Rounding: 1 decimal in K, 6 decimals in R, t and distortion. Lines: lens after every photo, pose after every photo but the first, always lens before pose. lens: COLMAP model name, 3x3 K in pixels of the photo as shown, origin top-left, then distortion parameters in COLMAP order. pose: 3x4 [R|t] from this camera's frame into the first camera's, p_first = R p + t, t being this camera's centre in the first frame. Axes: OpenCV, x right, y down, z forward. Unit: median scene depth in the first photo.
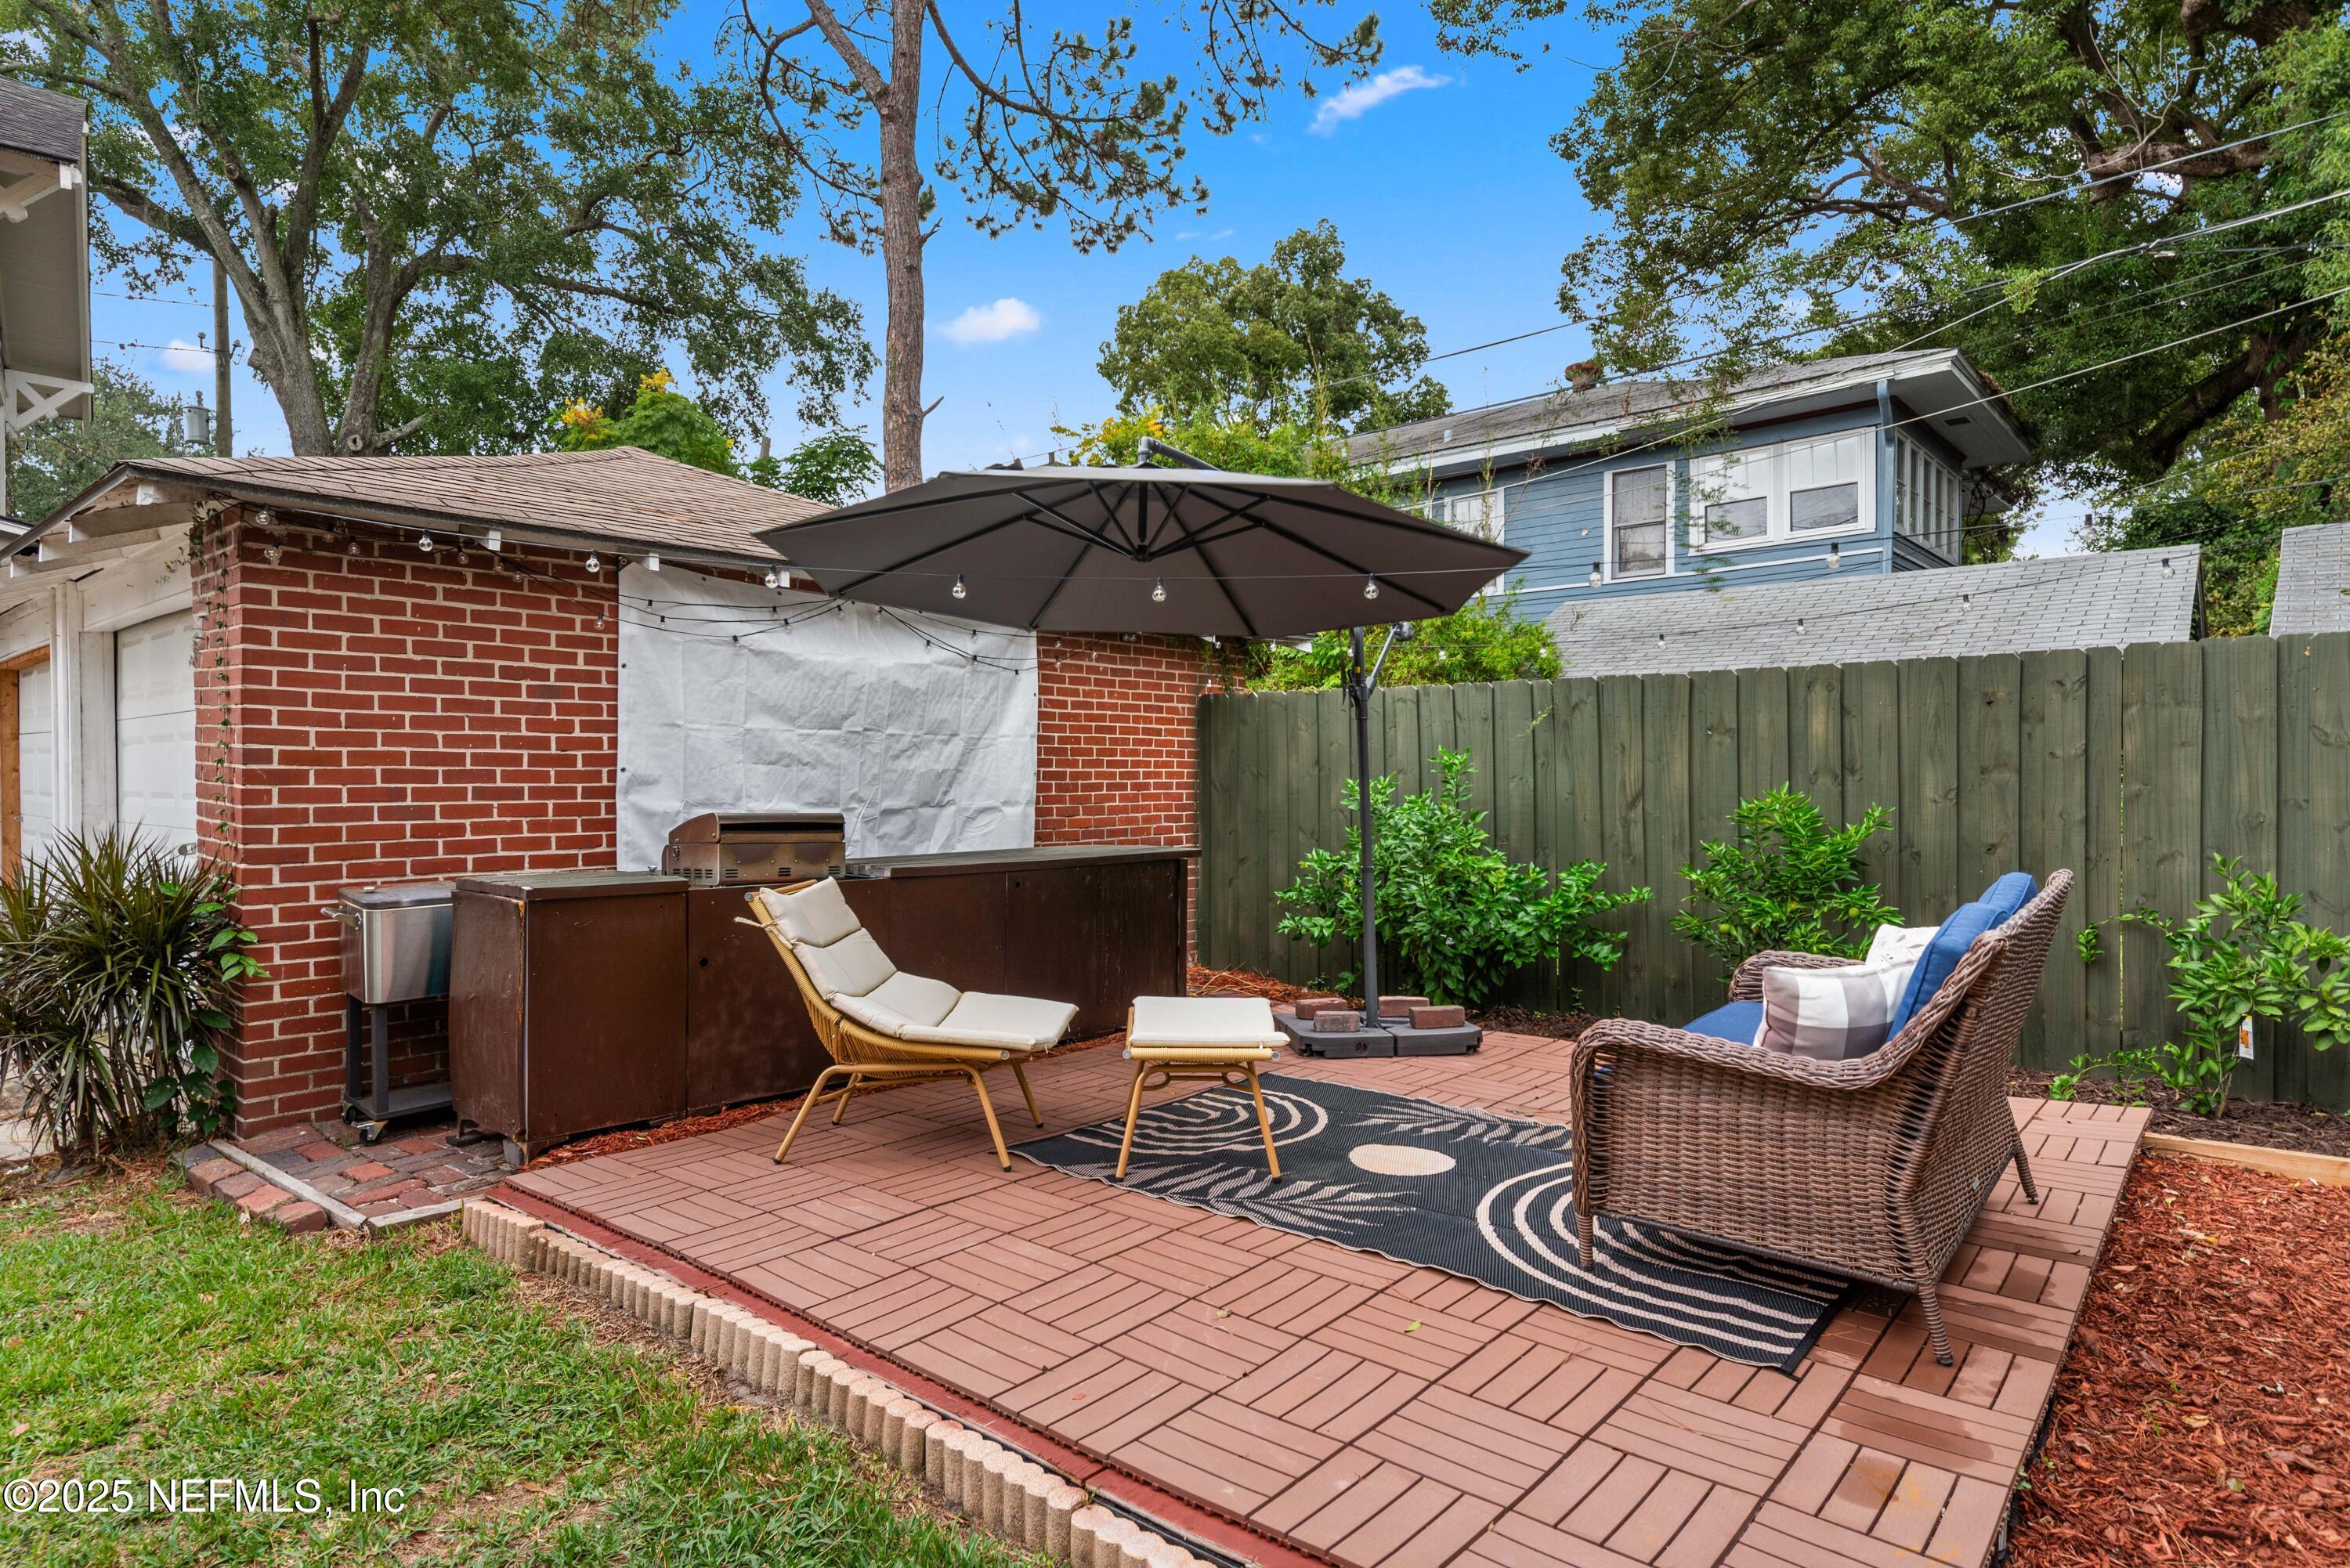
lens RADIAL K [[1280.6, 0, 1183.2], [0, 1280.6, 781.9], [0, 0, 1]] dist [0.008212, 0.000590]
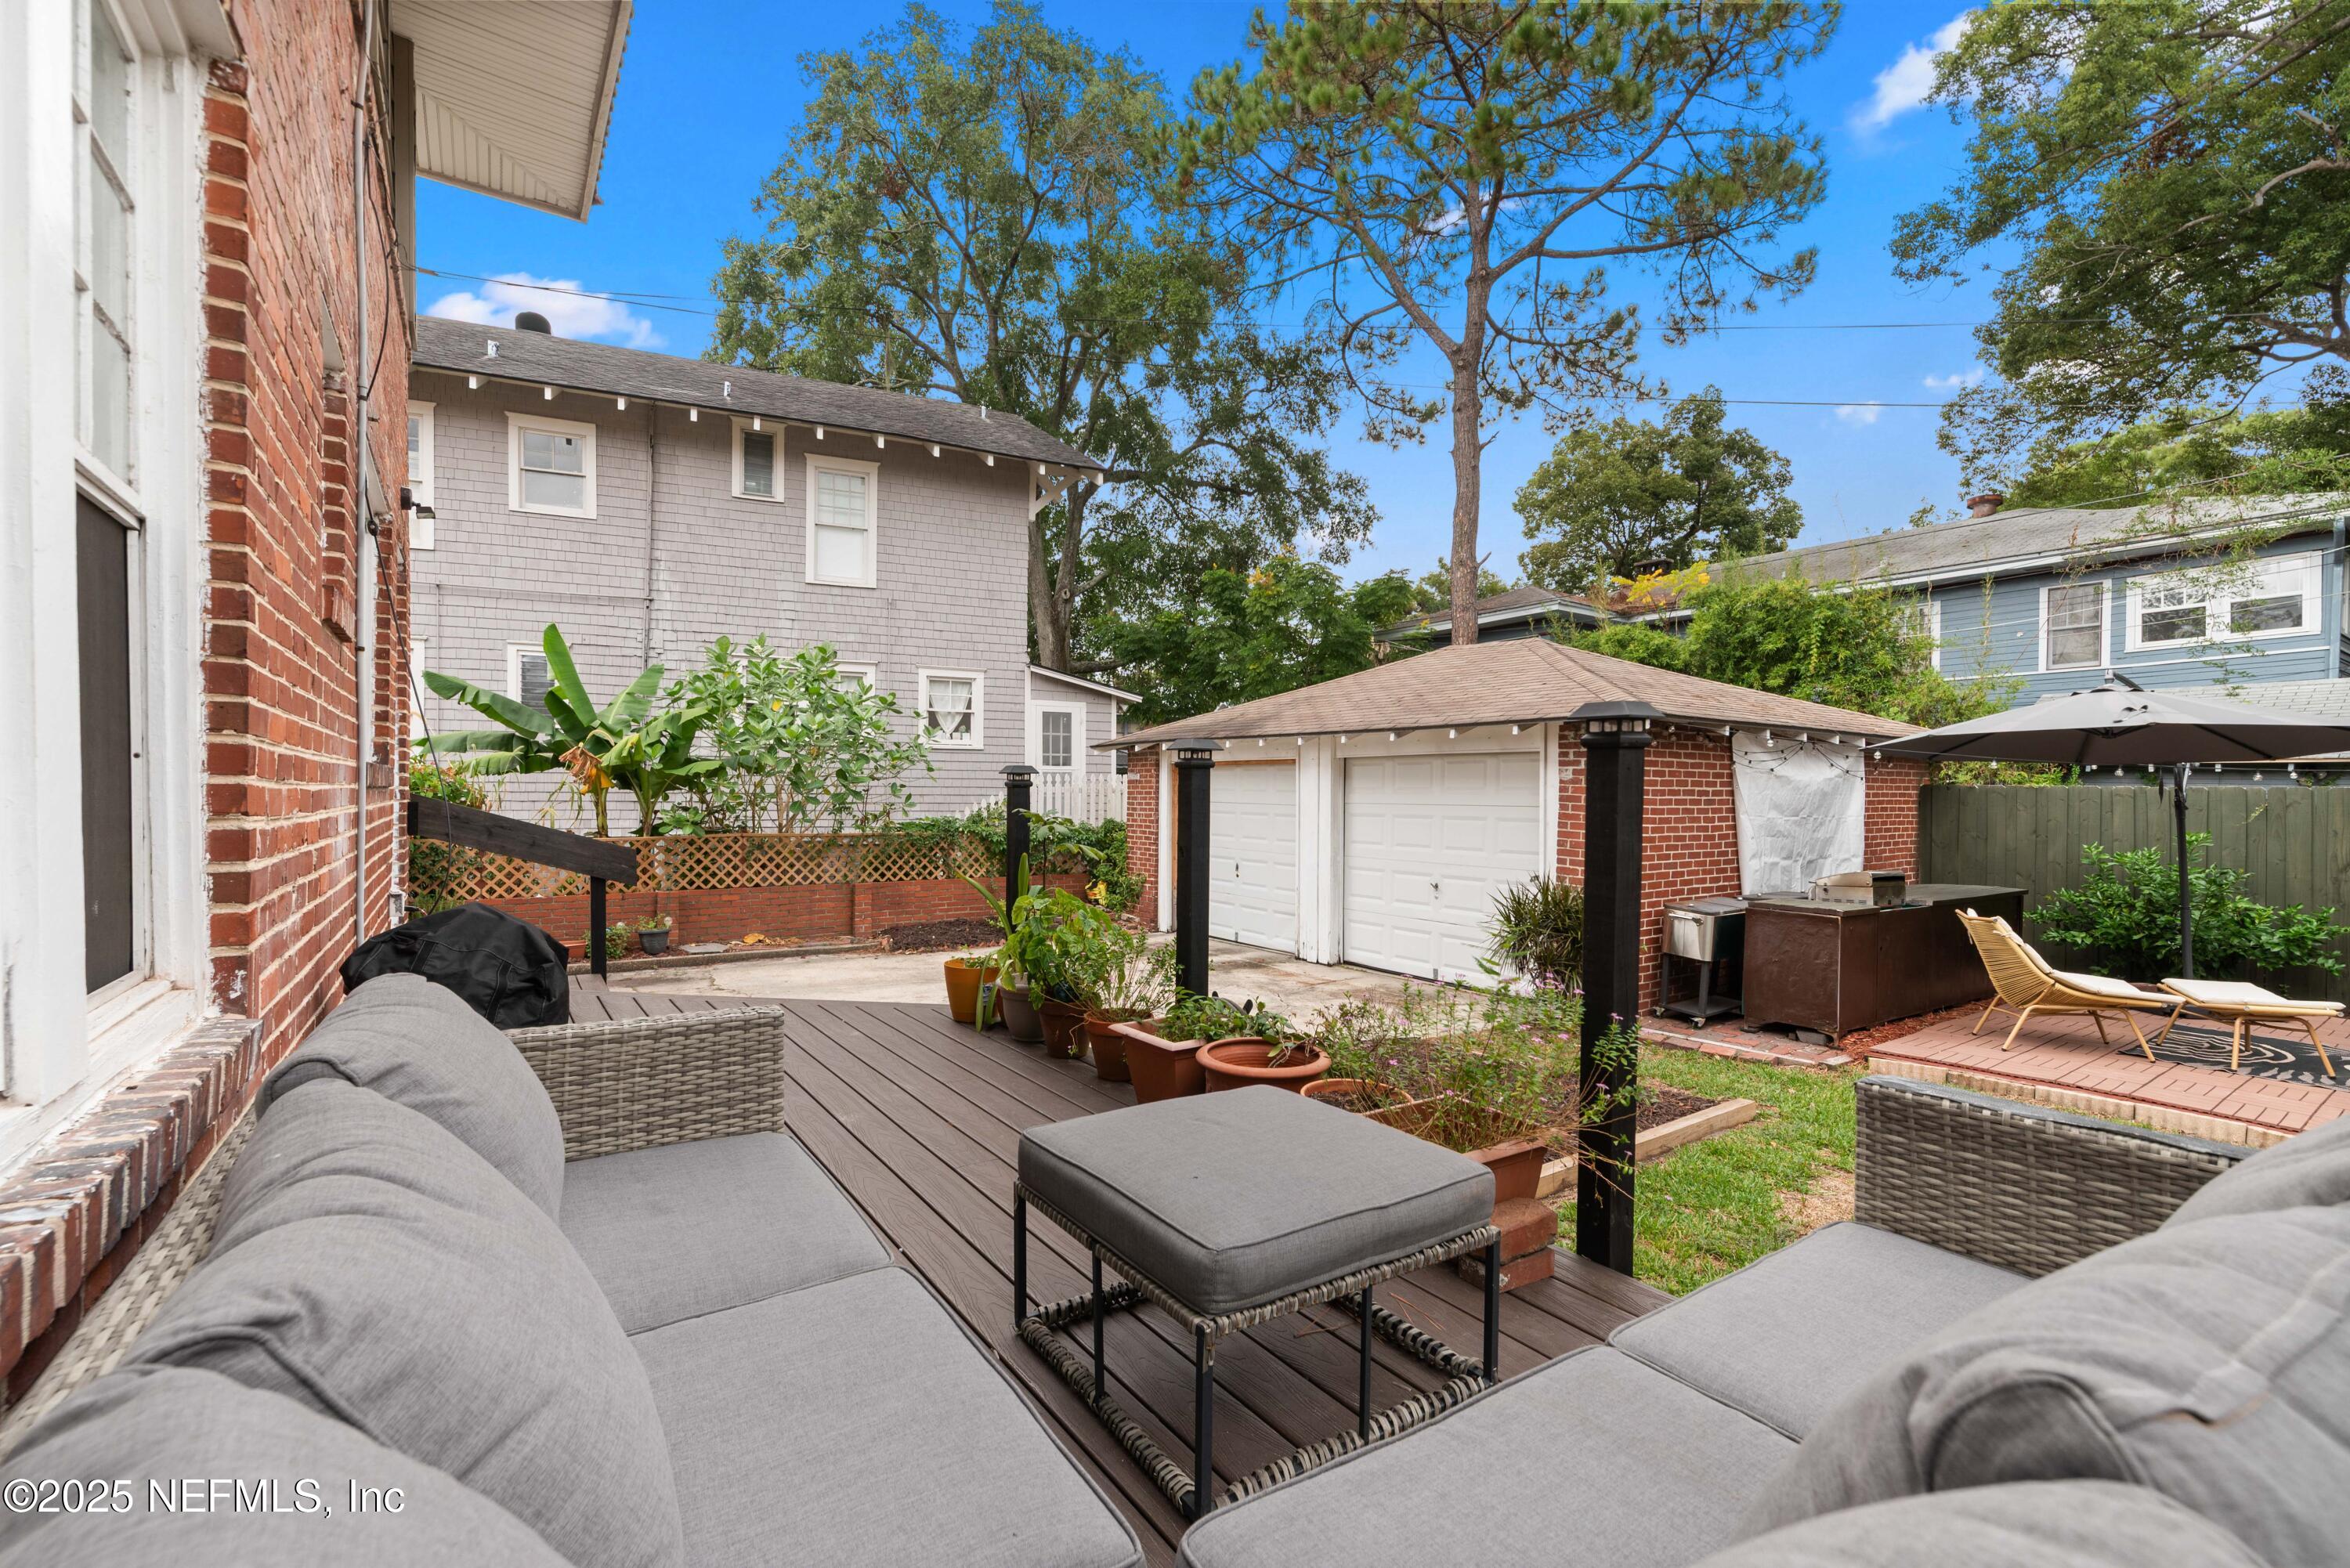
lens RADIAL K [[1006.7, 0, 1169.1], [0, 1006.7, 790.7], [0, 0, 1]] dist [0.002099, 0.000652]
pose [[0.970056, 0.009694, -0.242690, -0.283192], [-0.011576, 0.999913, -0.006330, -0.021129], [0.242607, 0.008950, 0.970083, -0.207393]]
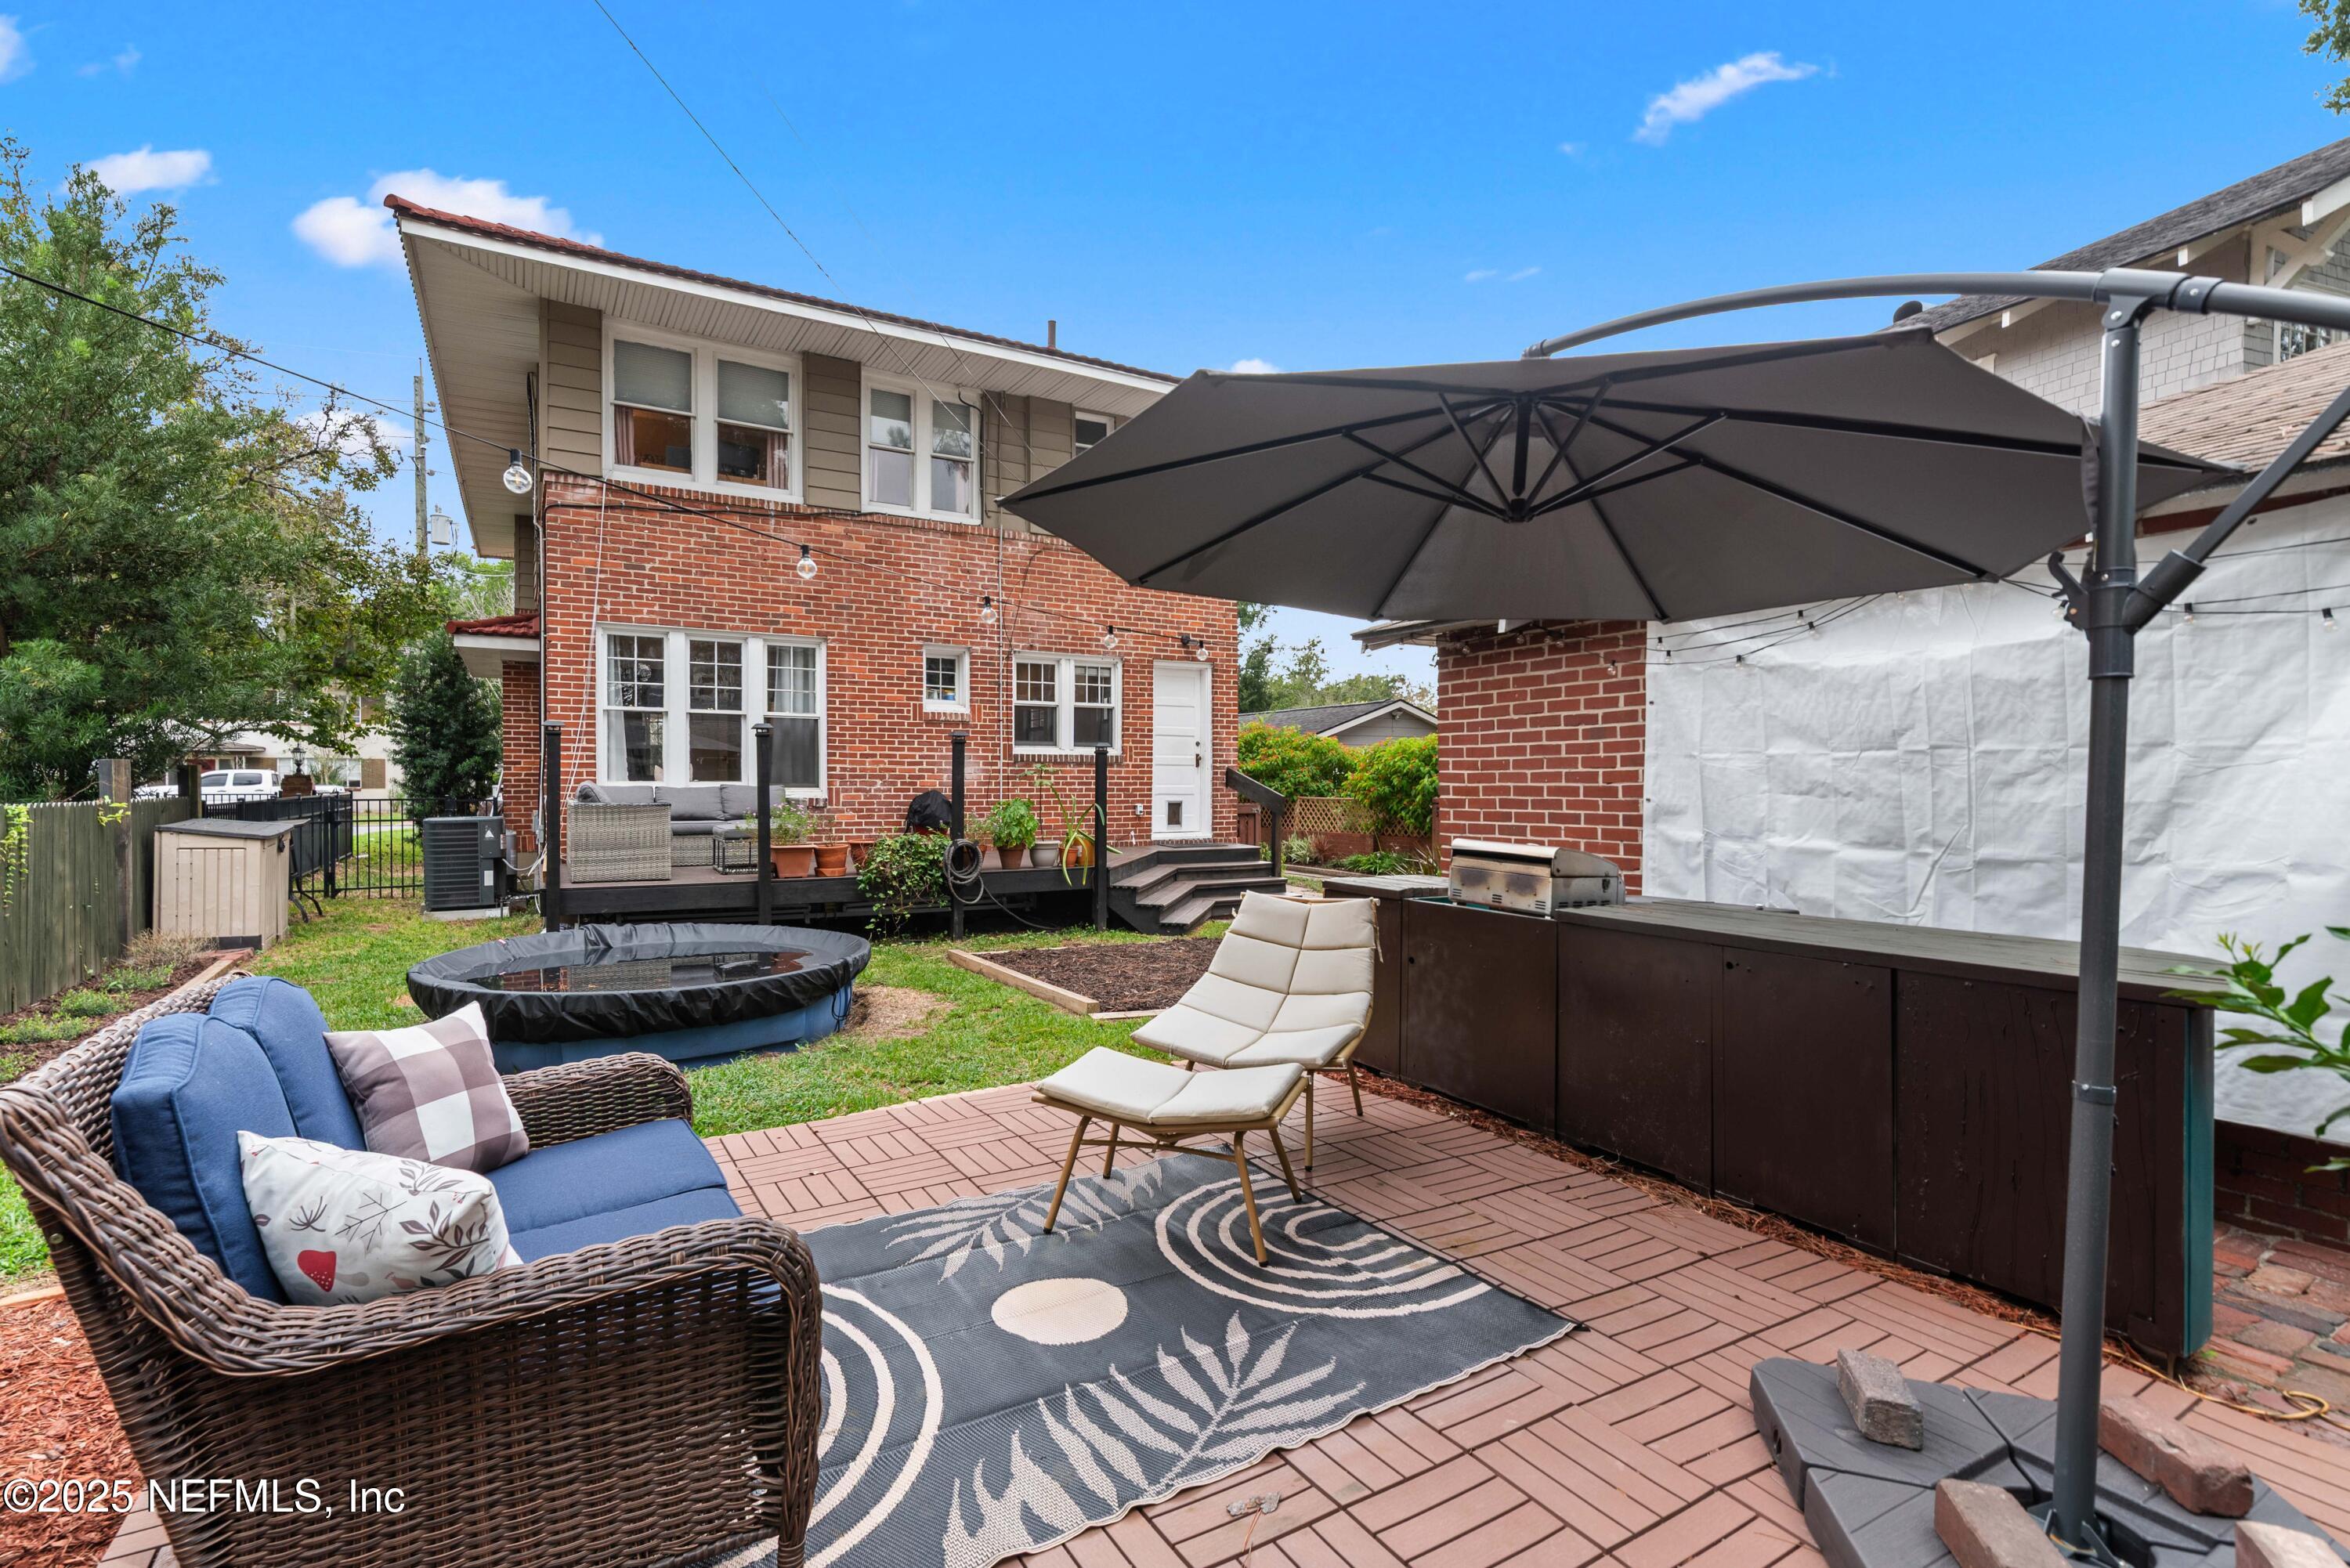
lens RADIAL K [[1092.7, 0, 1167.7], [0, 1092.7, 794.2], [0, 0, 1]] dist [0.000429, 0.000016]
pose [[-0.319984, 0.006173, -0.947403, 0.178735], [-0.004948, 0.999954, 0.008186, -0.006307], [0.947410, 0.007307, -0.319939, 0.290800]]
